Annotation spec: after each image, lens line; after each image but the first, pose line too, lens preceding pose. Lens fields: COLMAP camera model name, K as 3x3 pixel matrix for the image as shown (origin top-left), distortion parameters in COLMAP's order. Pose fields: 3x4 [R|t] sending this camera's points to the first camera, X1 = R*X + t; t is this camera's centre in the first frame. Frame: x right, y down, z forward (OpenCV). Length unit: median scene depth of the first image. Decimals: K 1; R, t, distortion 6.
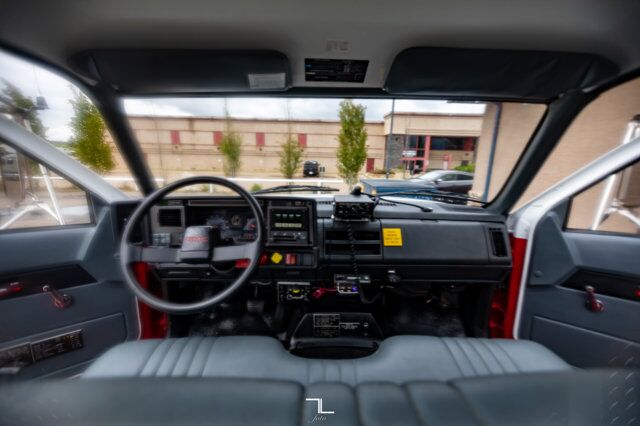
lens RADIAL K [[264.4, 0, 320.1], [0, 264.4, 222.0], [0, 0, 1]] dist [-0.000633, -0.000096]
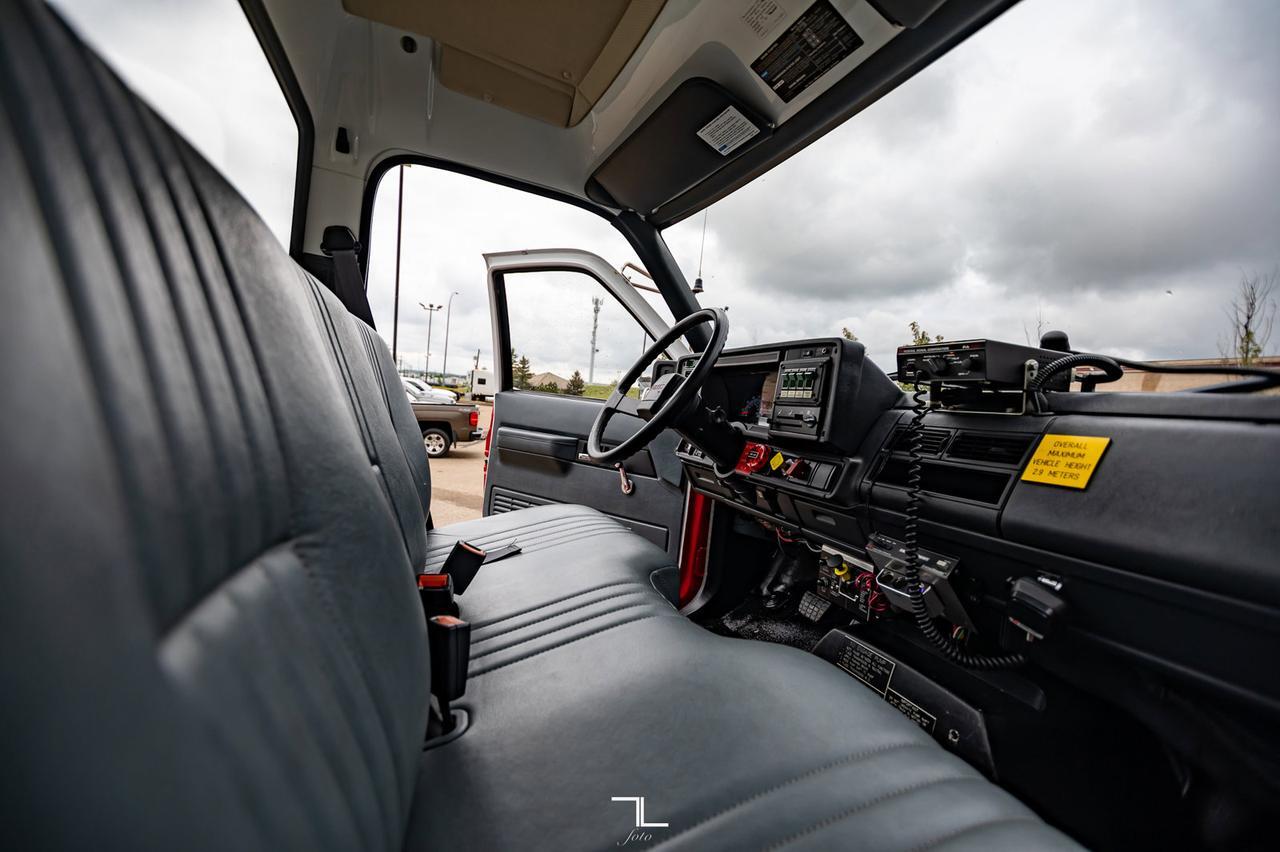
lens RADIAL K [[528.8, 0, 640.1], [0, 528.8, 444.0], [0, 0, 1]] dist [-0.000633, -0.000096]
pose [[0.349338, 0.084999, -0.933134, 0.661080], [-0.298047, 0.954233, -0.024659, 0.196662], [0.888330, 0.286732, 0.358683, 0.366265]]
